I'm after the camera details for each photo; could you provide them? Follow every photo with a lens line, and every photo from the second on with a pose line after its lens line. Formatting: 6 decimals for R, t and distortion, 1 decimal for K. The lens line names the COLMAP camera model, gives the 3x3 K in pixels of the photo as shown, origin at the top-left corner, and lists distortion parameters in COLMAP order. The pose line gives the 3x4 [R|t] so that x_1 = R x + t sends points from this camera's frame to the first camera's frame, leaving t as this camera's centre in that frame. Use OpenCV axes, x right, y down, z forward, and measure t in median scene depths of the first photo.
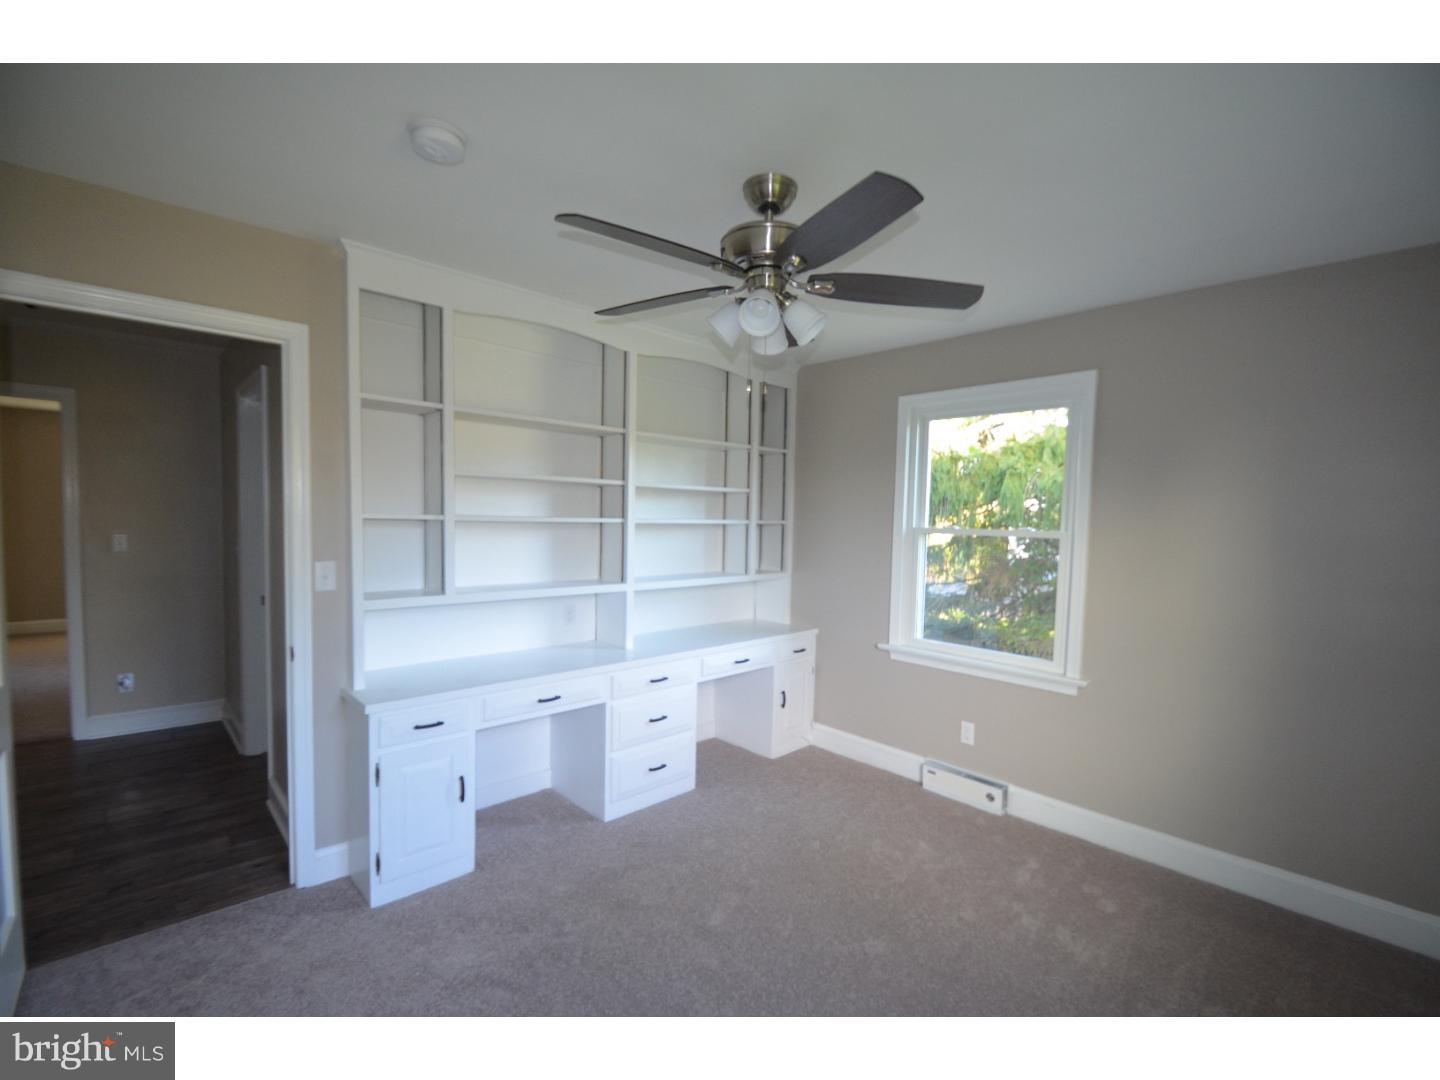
lens RADIAL K [[645.1, 0, 722.5], [0, 645.1, 546.1], [0, 0, 1]] dist [0.015699, -0.019966]
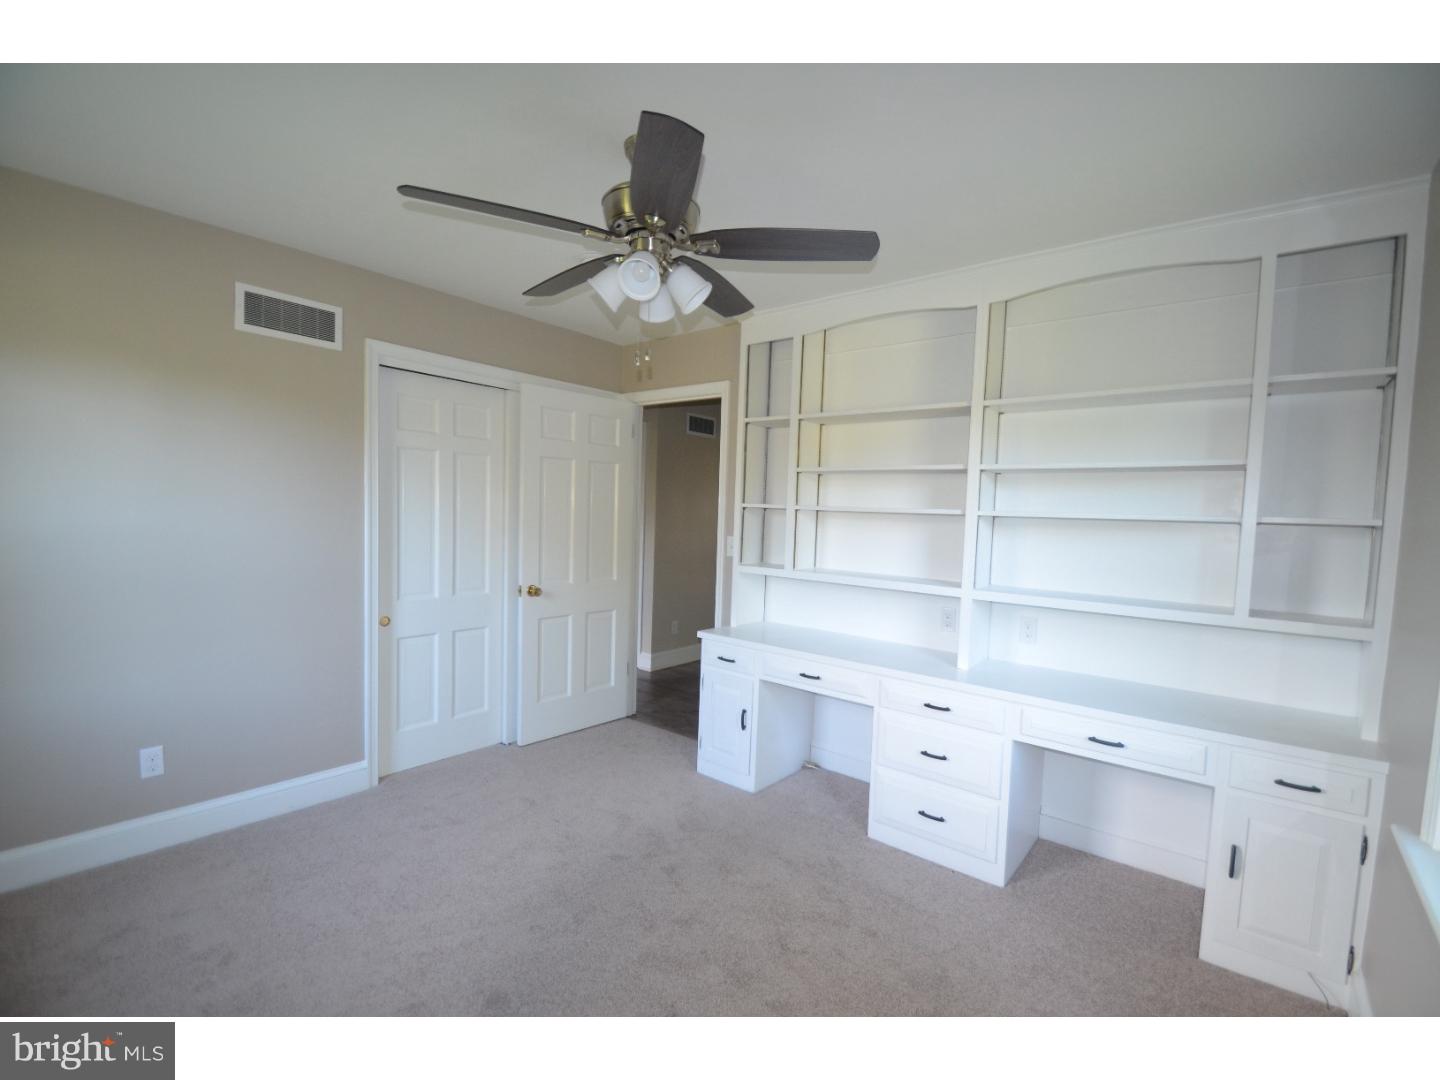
lens RADIAL K [[644.2, 0, 720.9], [0, 644.2, 519.8], [0, 0, 1]] dist [-0.015480, -0.000256]
pose [[0.119838, 0.016033, -0.992664, 0.697685], [-0.063070, 0.997973, 0.008505, -0.017828], [0.990788, 0.061588, 0.120607, 0.655840]]
